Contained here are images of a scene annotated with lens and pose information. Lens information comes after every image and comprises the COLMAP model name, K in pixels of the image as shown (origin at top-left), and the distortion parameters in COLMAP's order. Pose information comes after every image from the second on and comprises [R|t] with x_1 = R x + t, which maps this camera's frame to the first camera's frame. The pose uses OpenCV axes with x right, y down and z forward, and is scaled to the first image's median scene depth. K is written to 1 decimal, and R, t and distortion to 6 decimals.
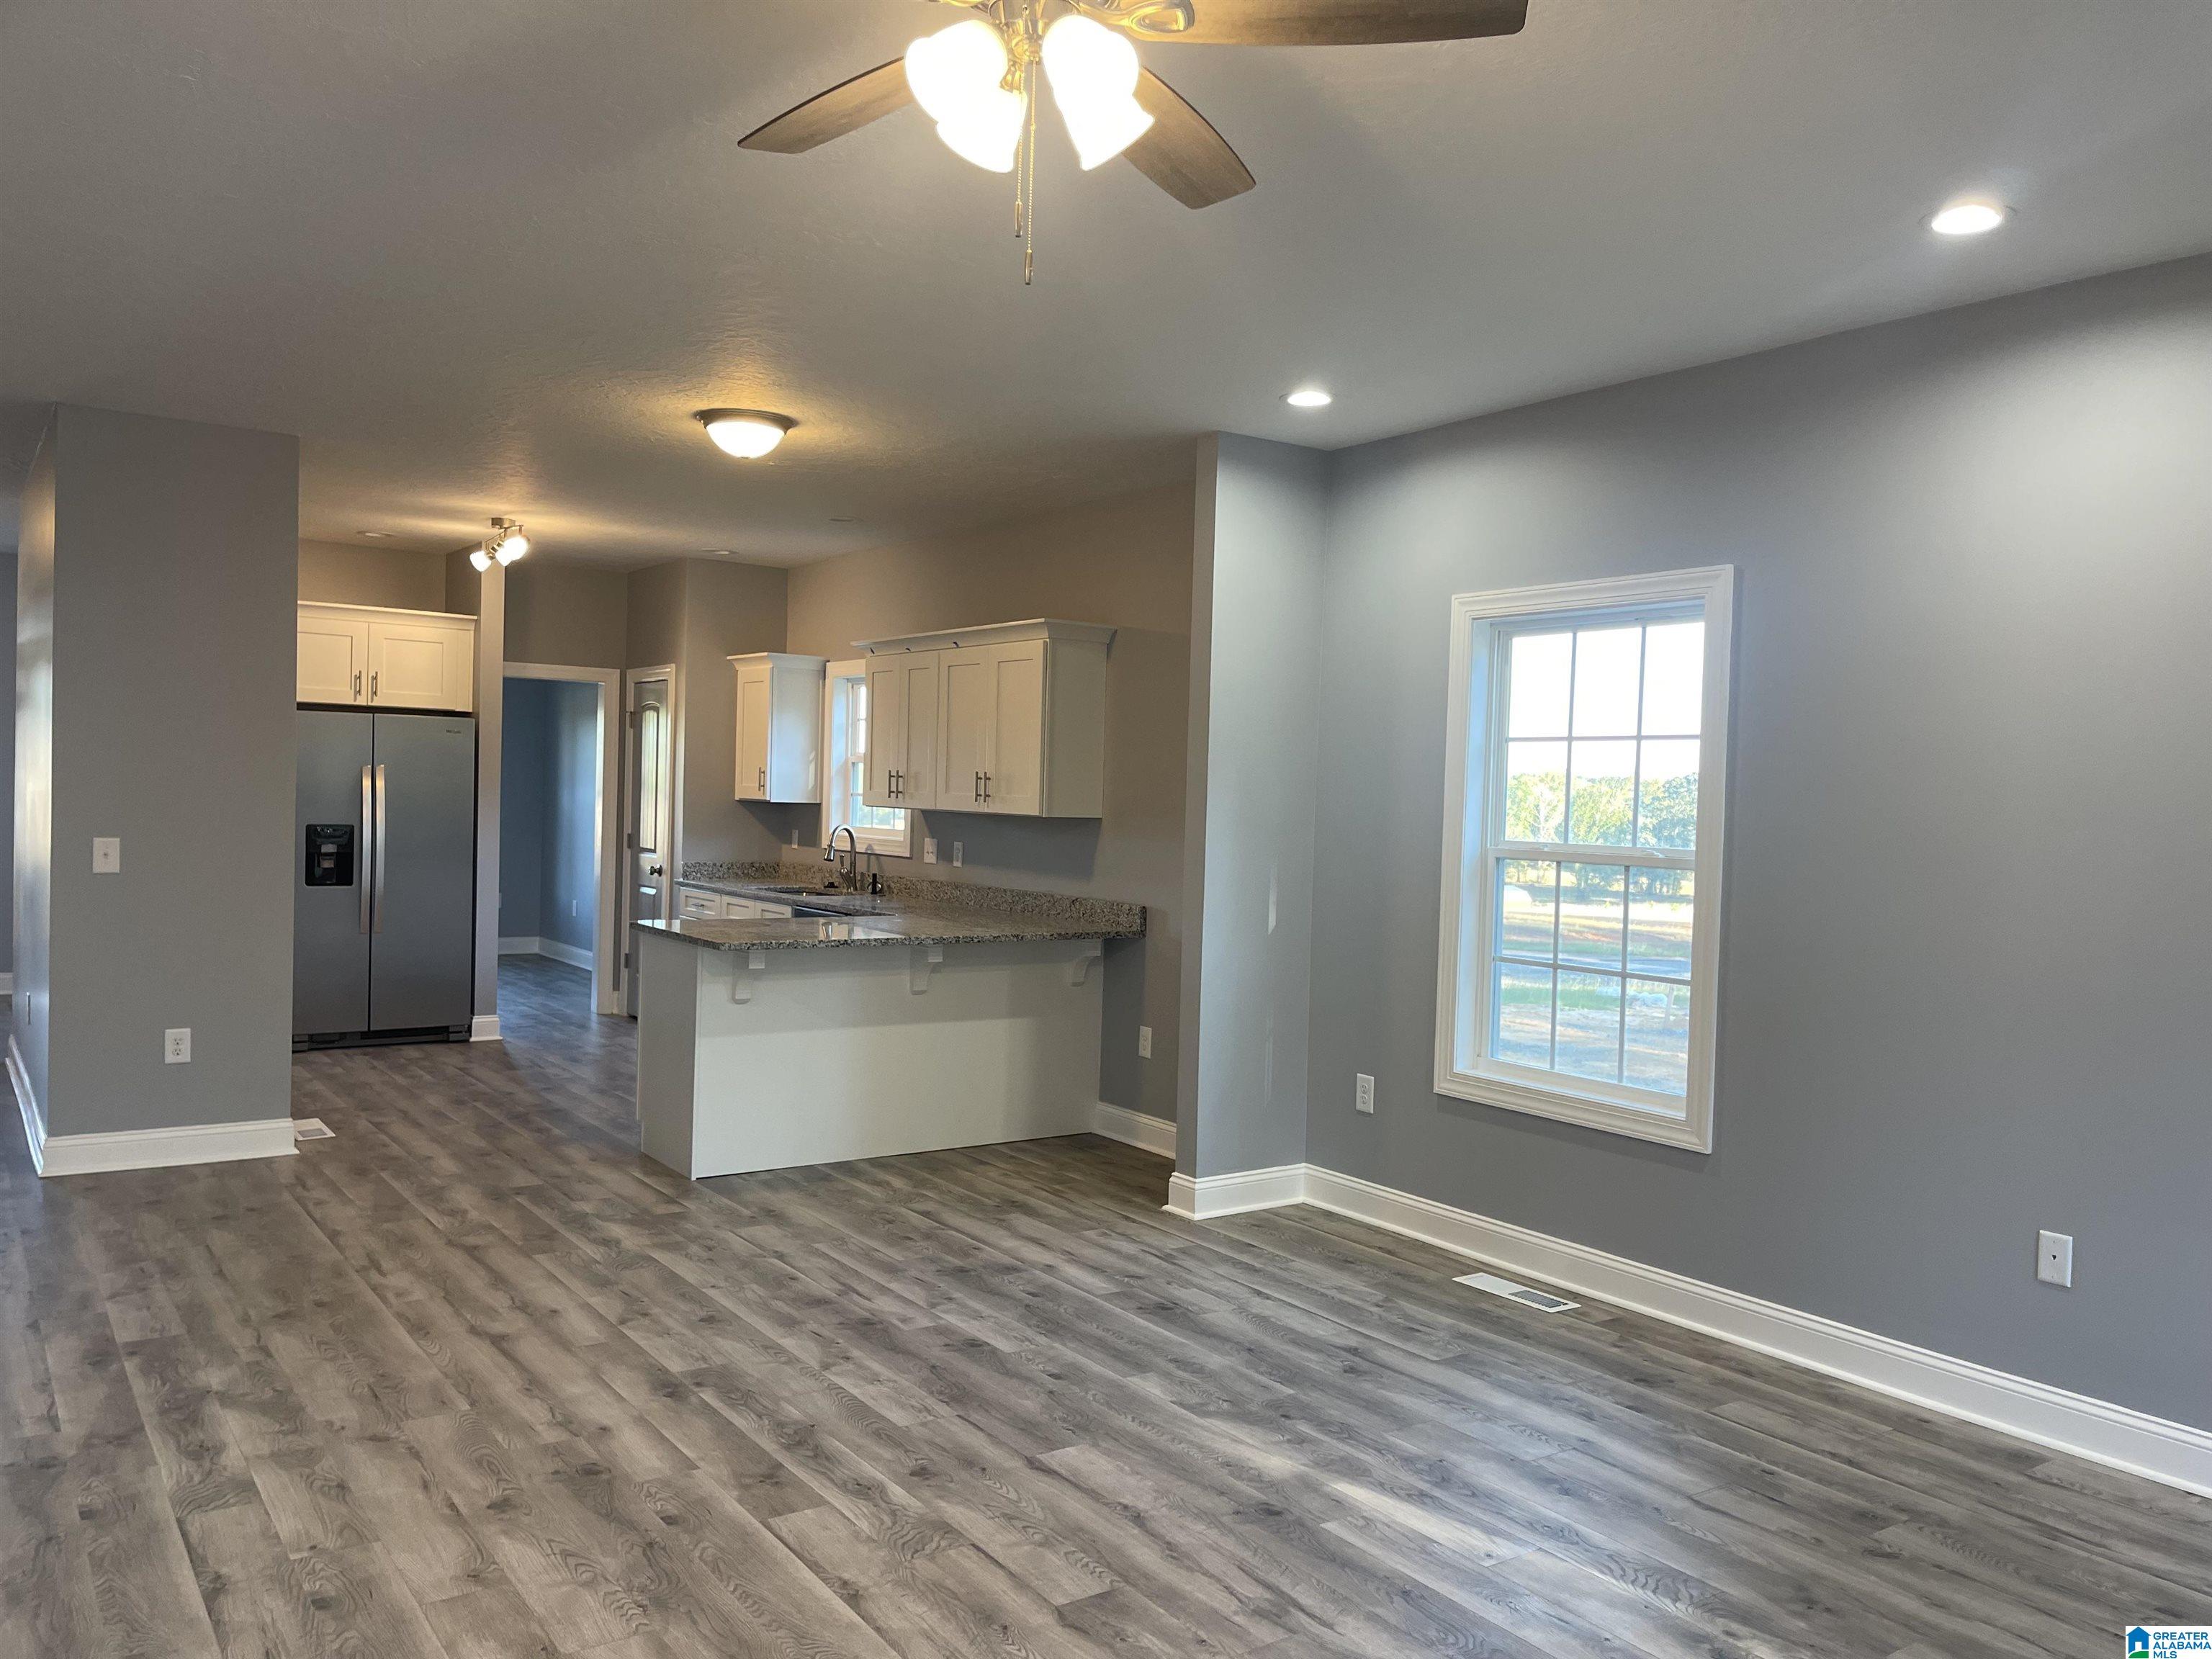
lens RADIAL K [[1676.0, 0, 1123.7], [0, 1676.0, 834.4], [0, 0, 1]] dist [0.066380, -0.072978]
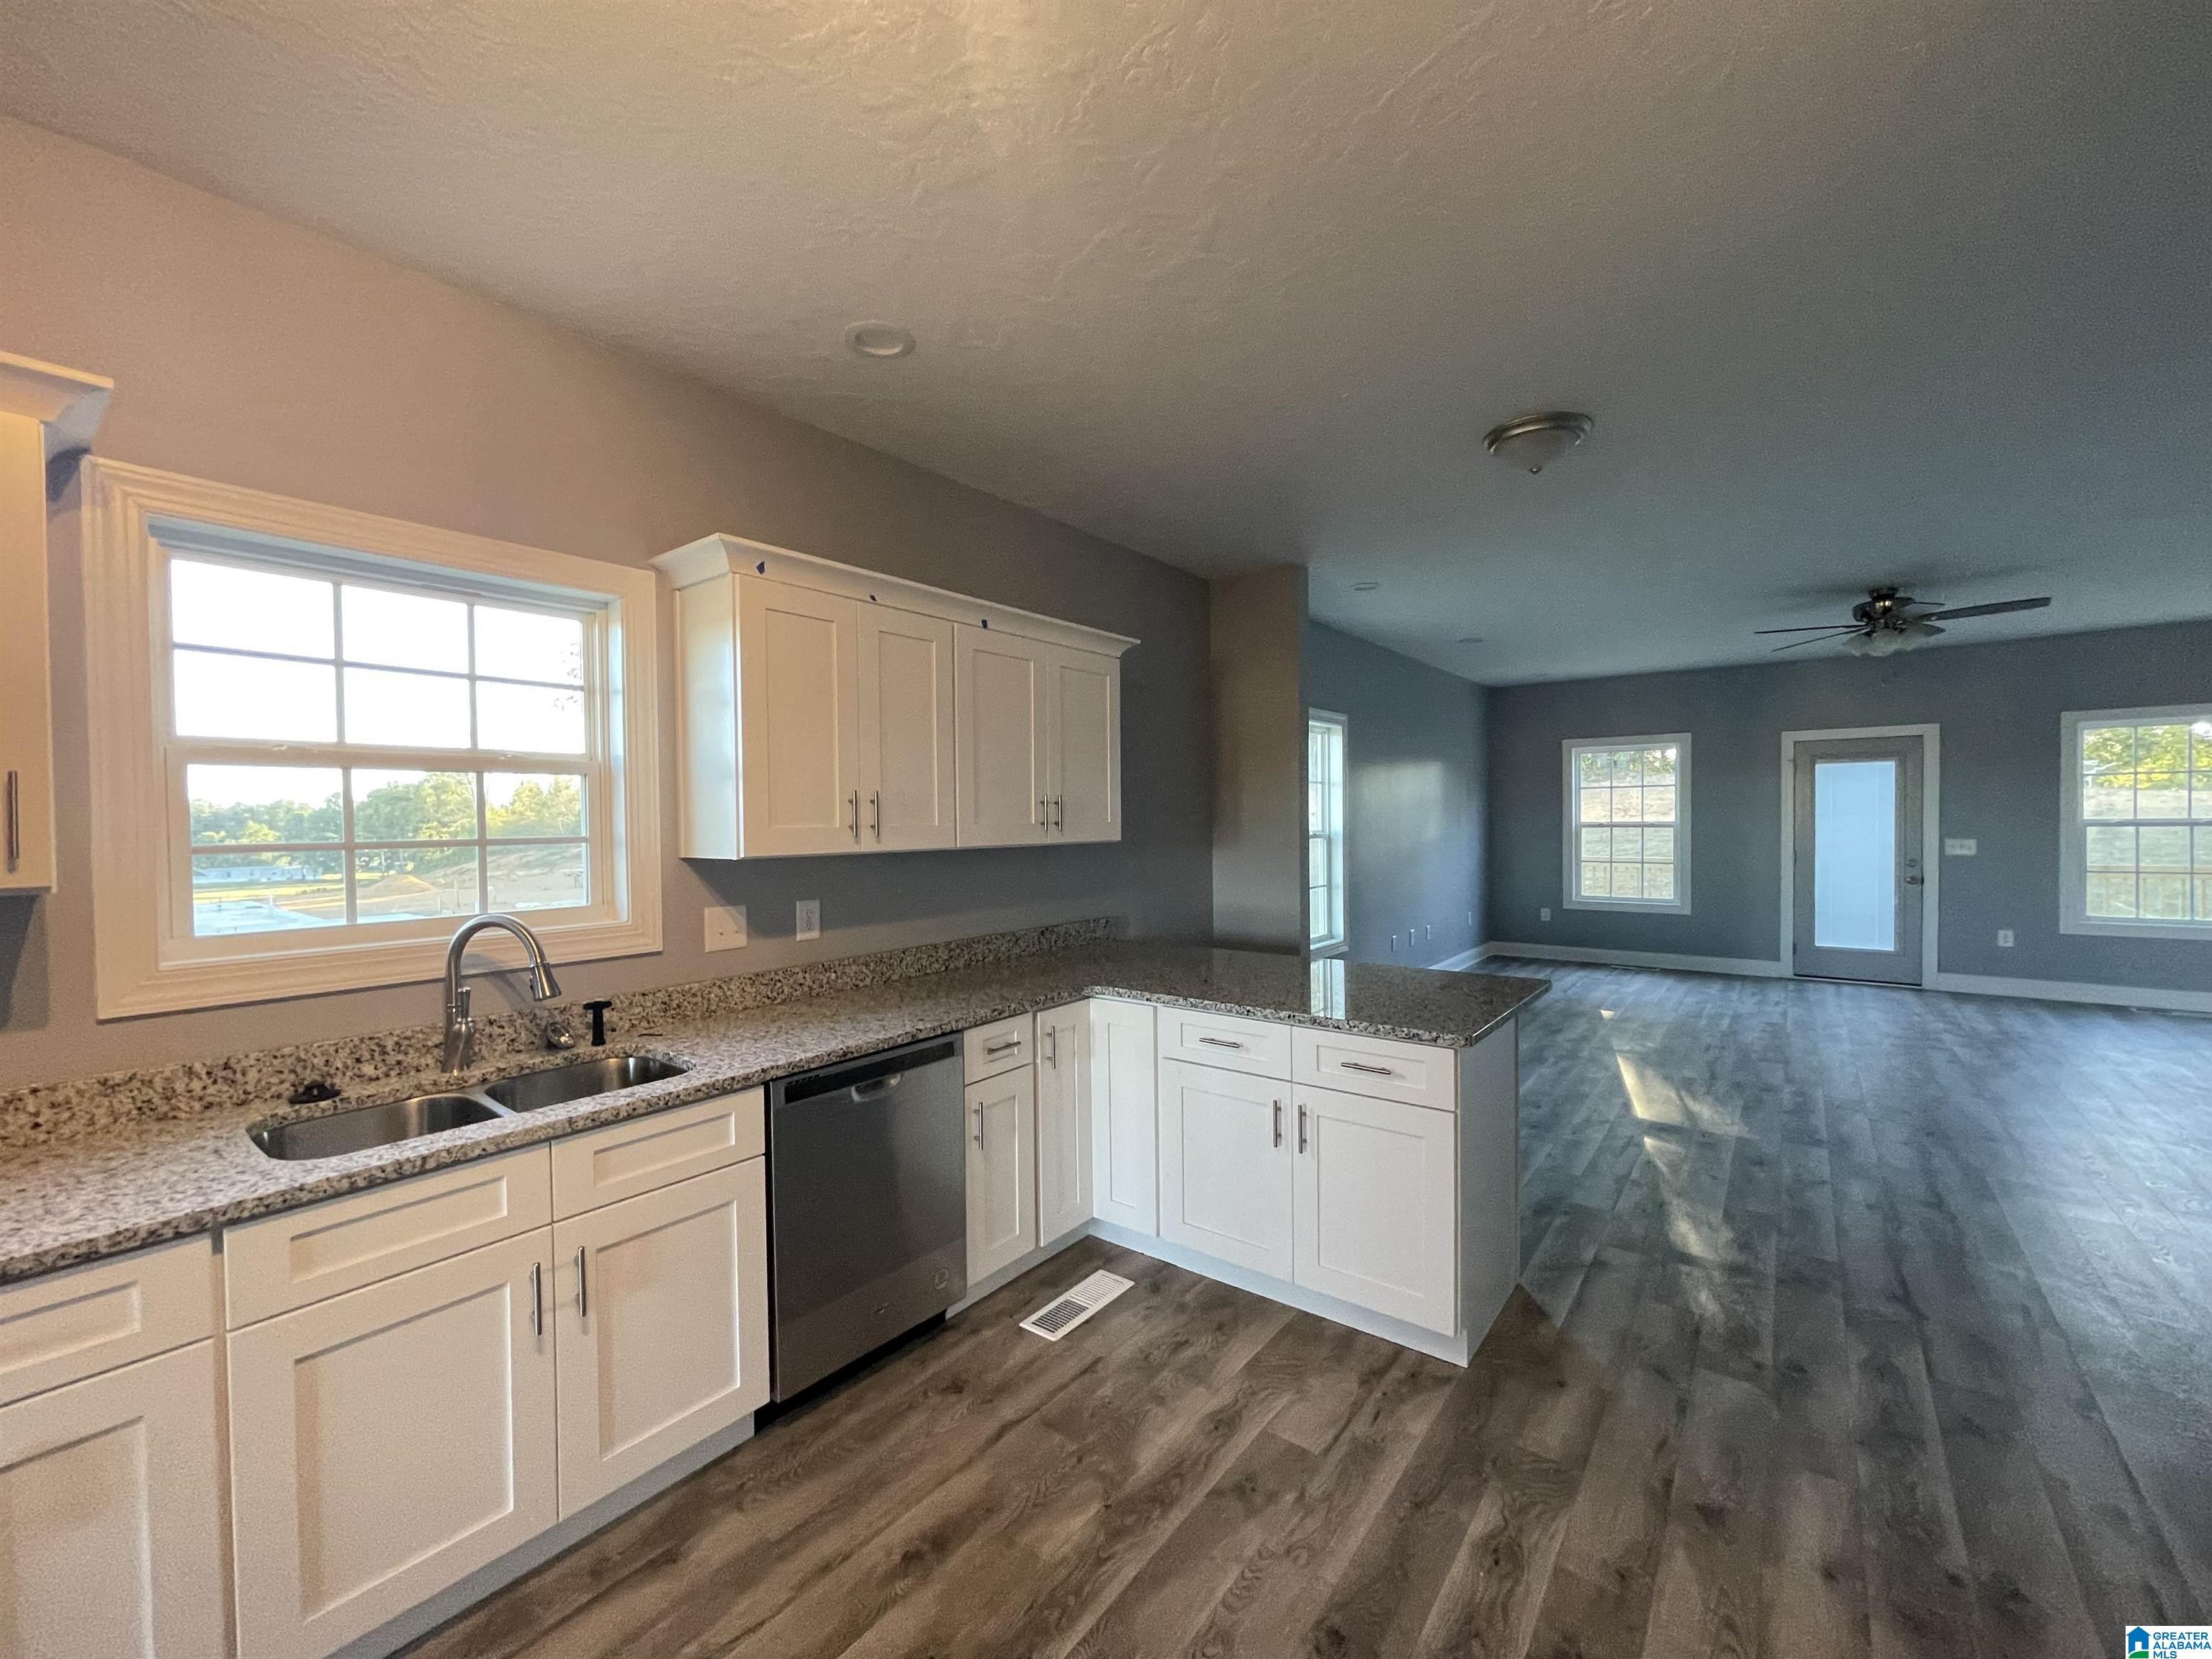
lens RADIAL K [[898.1, 0, 1091.2], [0, 898.1, 832.9], [0, 0, 1]] dist [-0.004185, -0.000510]
pose [[-0.286695, -0.043224, 0.957046, -0.849344], [0.028415, 0.998159, 0.053593, -0.069061], [-0.957600, 0.042559, -0.284939, 1.834494]]
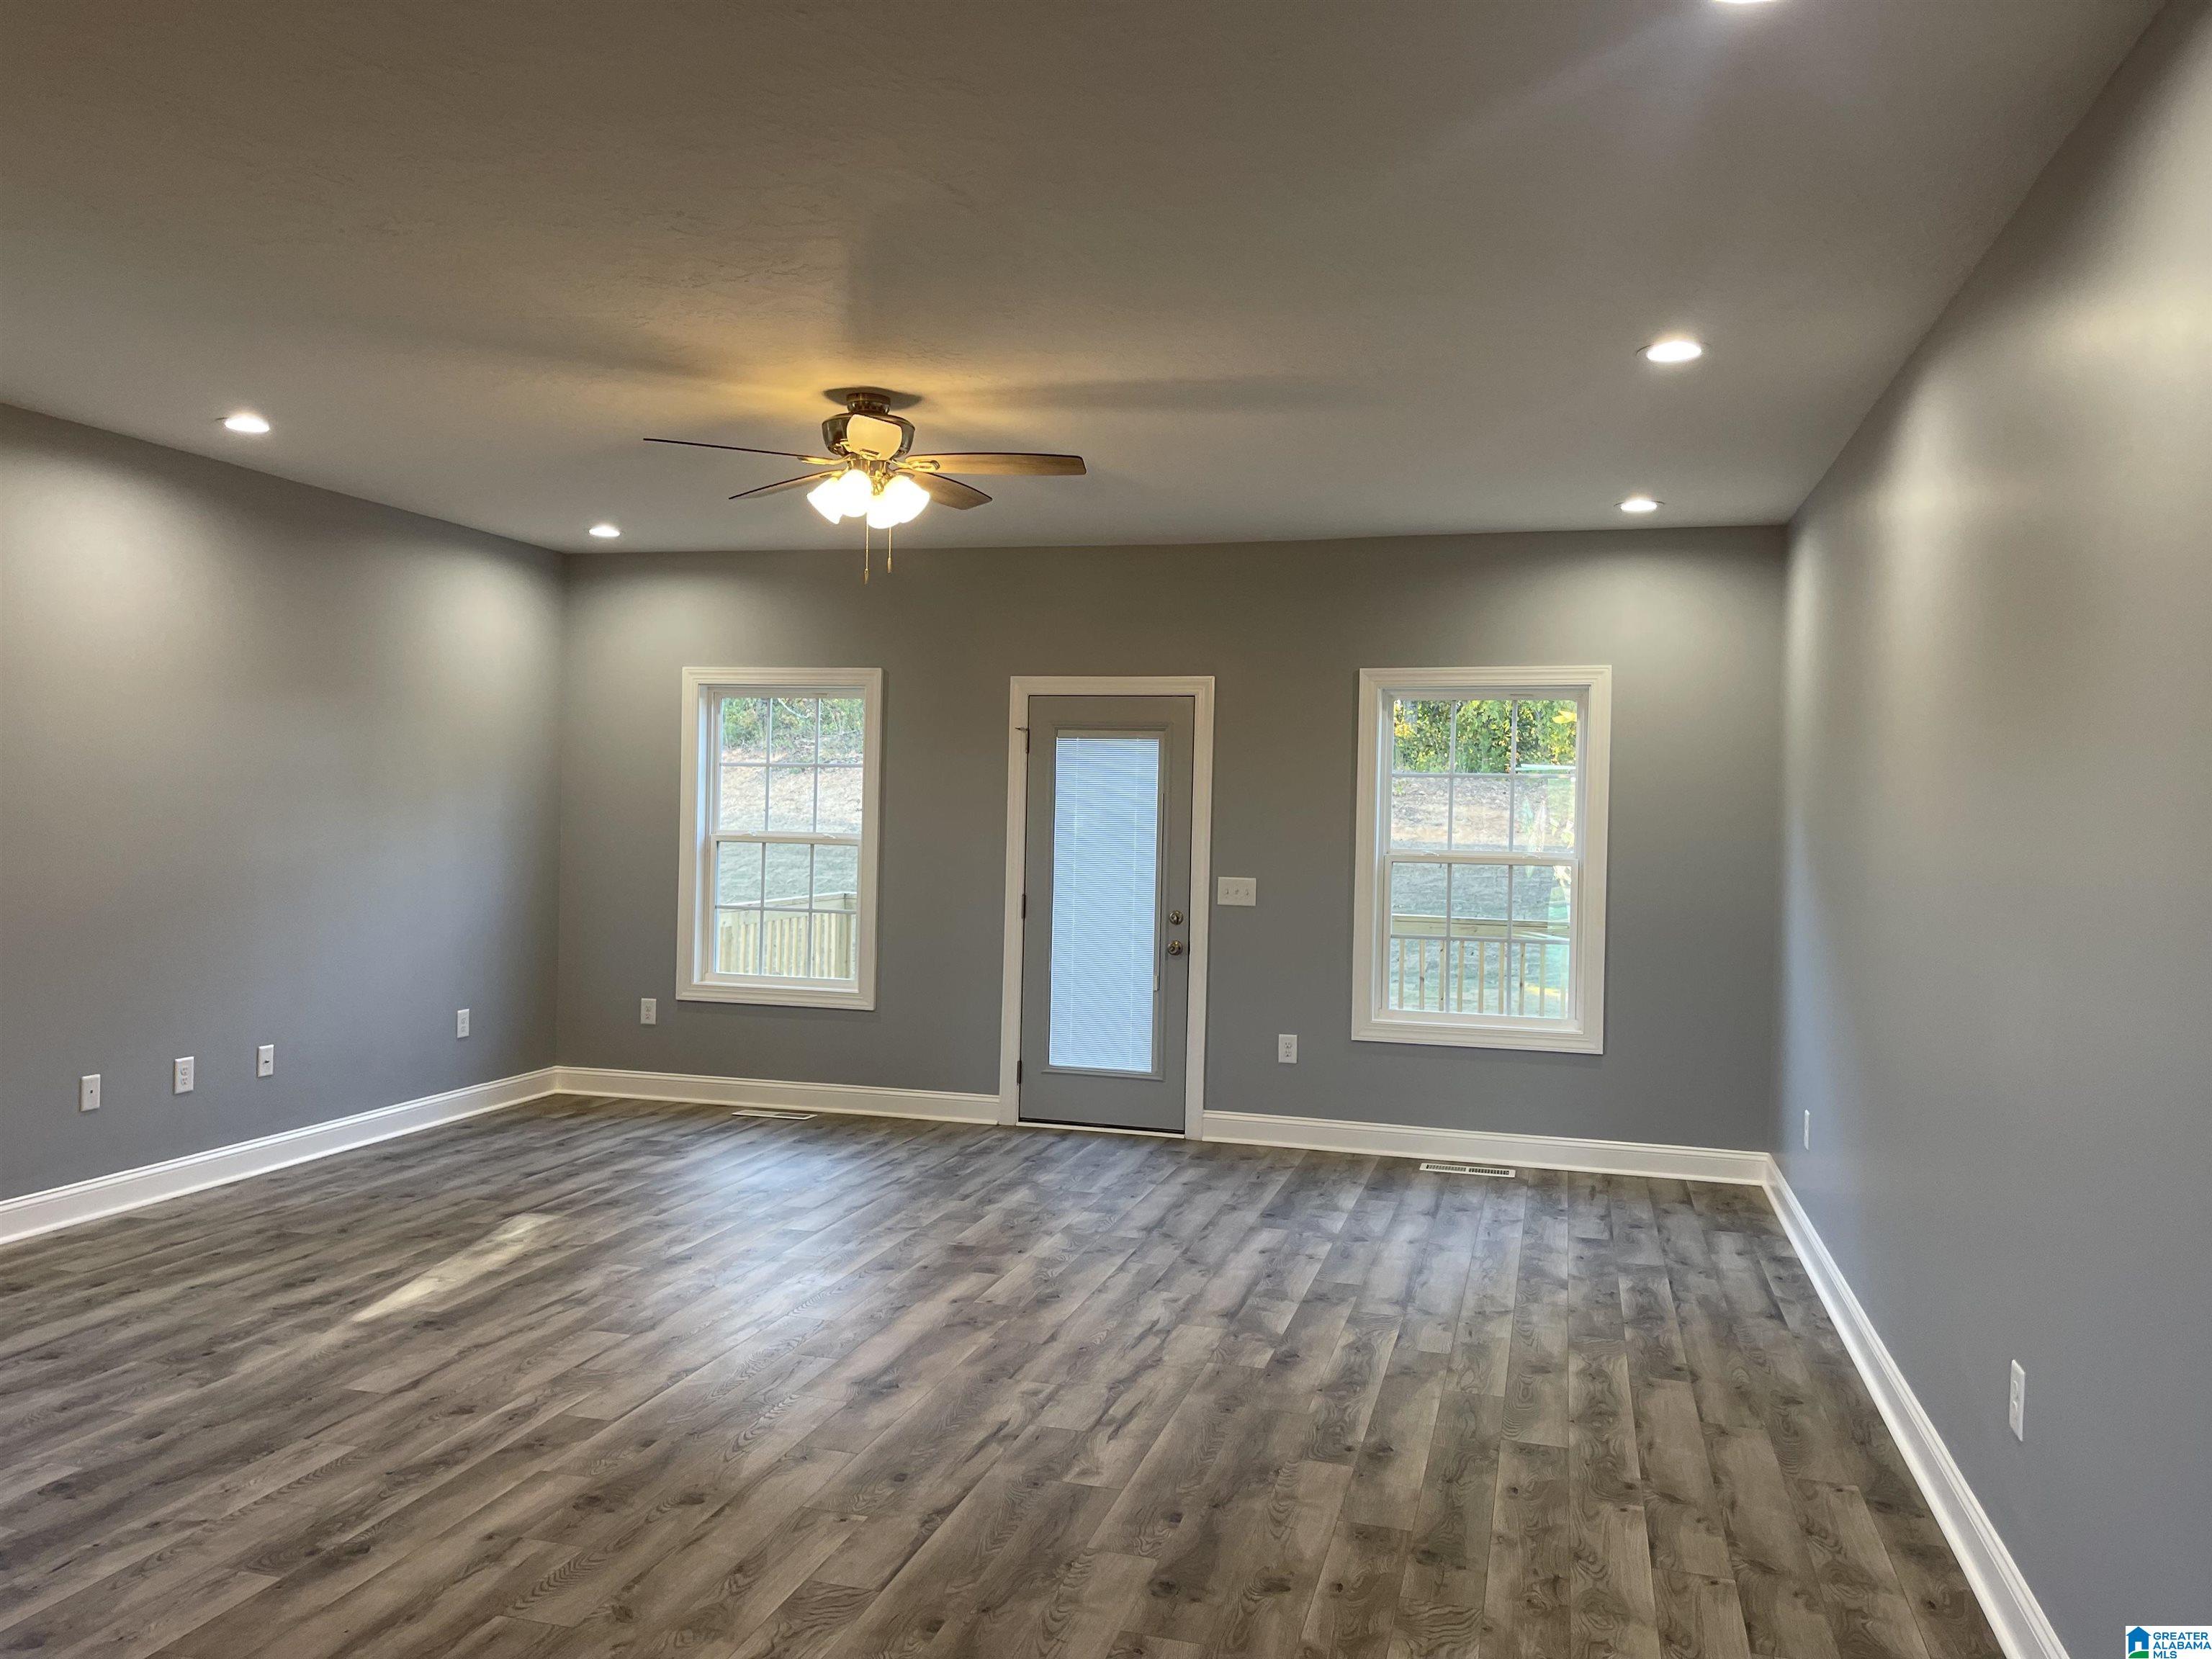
lens RADIAL K [[1657.4, 0, 1118.5], [0, 1657.4, 828.5], [0, 0, 1]] dist [0.032736, -0.078663]
pose [[-0.638735, -0.051995, 0.767668, -0.998336], [-0.020606, 0.998512, 0.050485, -0.062977], [-0.769151, 0.016428, -0.638856, 1.104558]]
